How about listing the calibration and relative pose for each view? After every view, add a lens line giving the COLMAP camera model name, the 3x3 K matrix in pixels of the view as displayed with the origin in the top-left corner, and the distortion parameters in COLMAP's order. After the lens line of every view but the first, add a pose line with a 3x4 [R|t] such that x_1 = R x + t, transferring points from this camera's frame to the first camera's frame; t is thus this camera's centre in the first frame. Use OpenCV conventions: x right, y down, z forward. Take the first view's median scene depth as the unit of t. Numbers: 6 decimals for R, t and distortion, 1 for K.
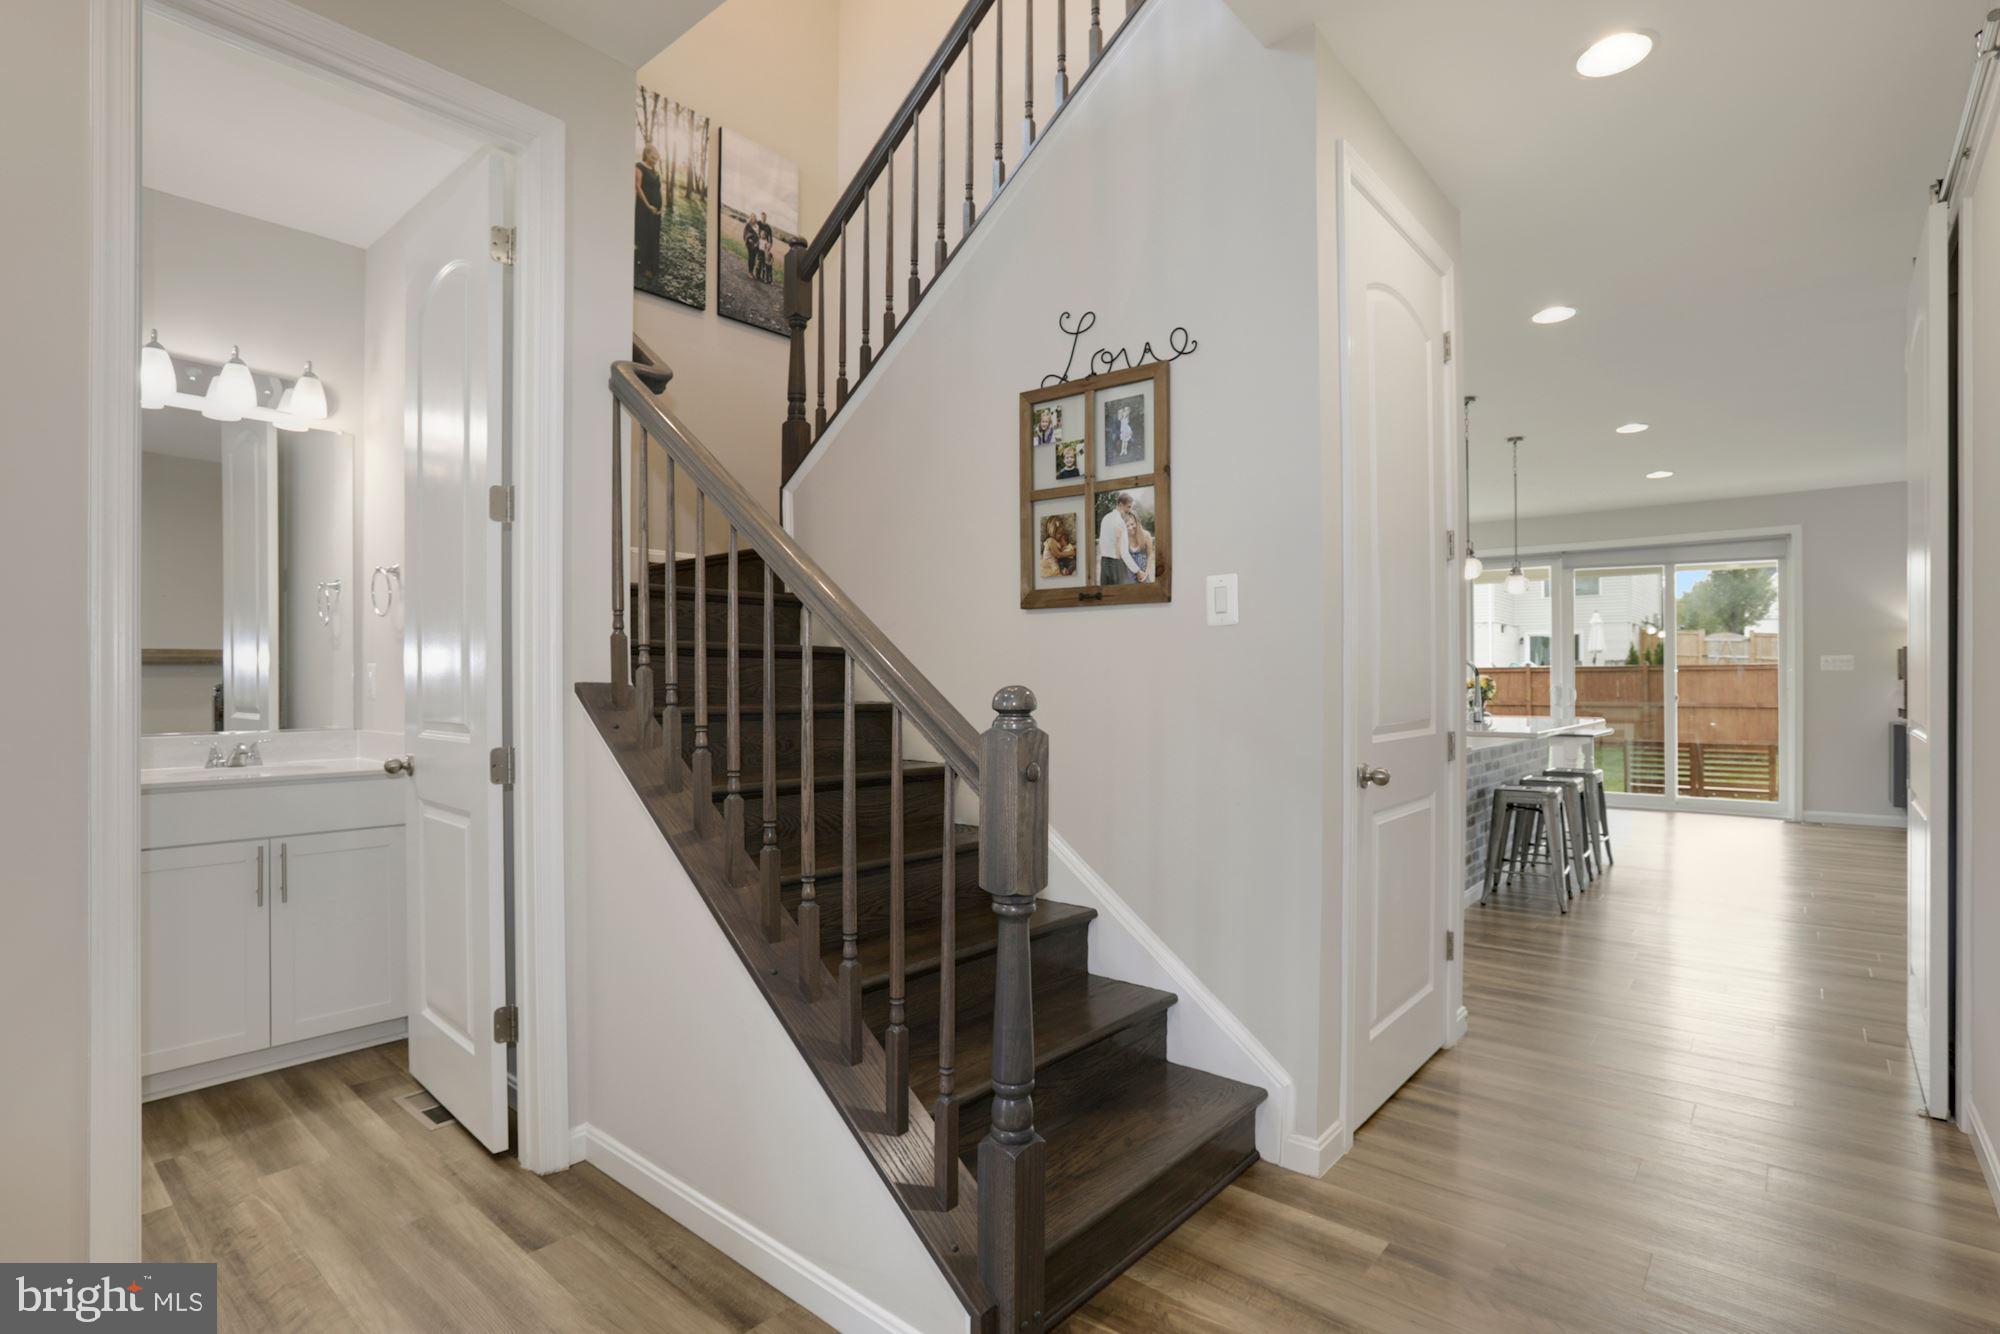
lens RADIAL K [[955.4, 0, 1000.0], [0, 955.4, 667.0], [0, 0, 1]] dist [-0.000754, 0.000818]
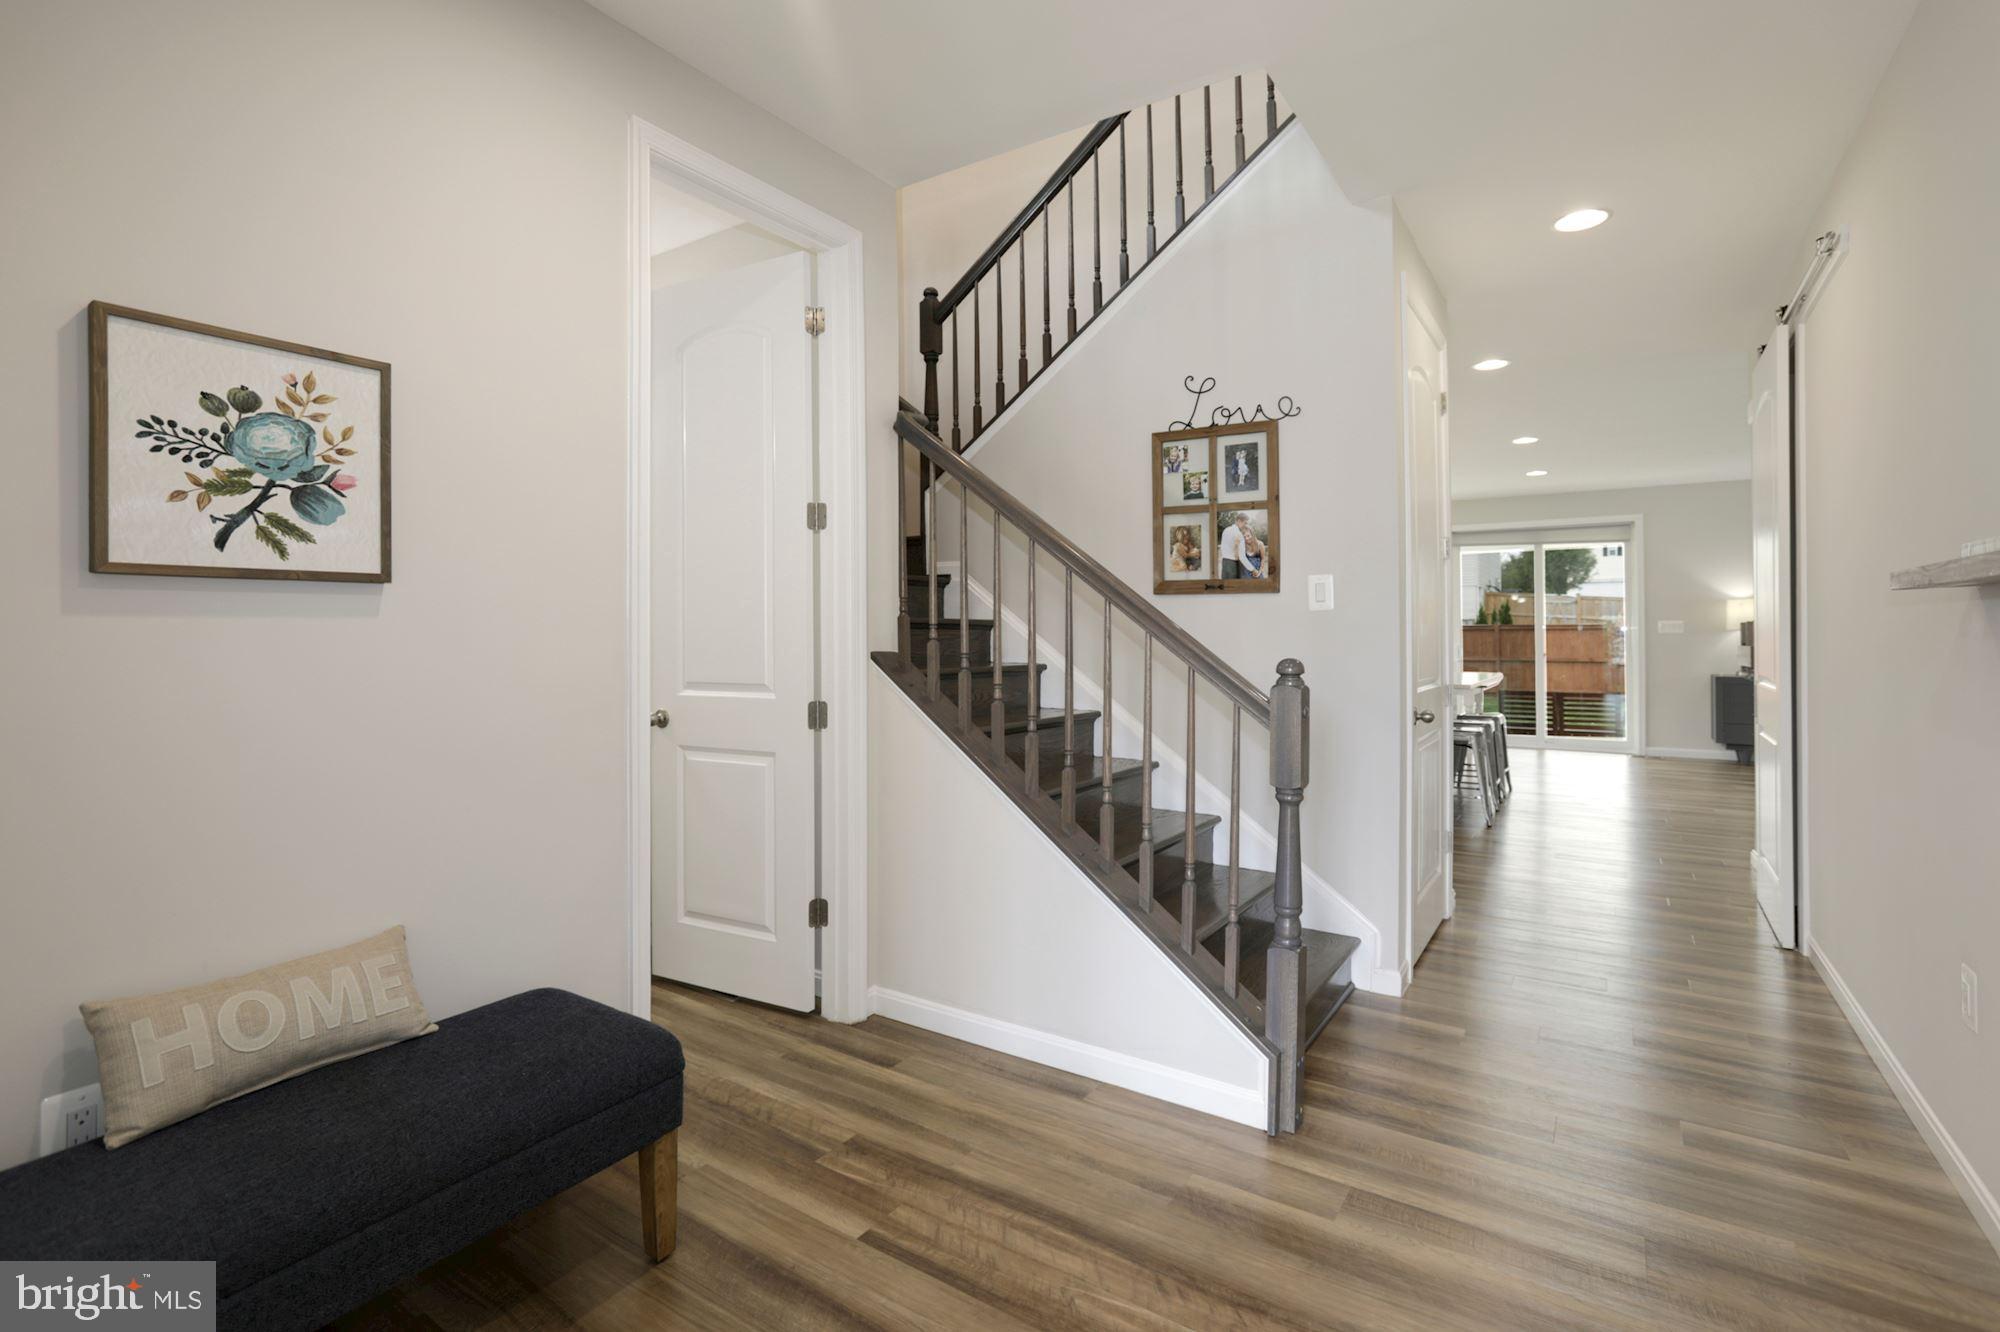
lens RADIAL K [[929.4, 0, 1017.9], [0, 929.4, 609.0], [0, 0, 1]] dist [0.041516, -0.000199]
pose [[0.990493, 0.003889, 0.137511, -0.356069], [-0.001856, 0.999887, -0.014909, -0.021374], [-0.137554, 0.014513, 0.990388, -0.273073]]
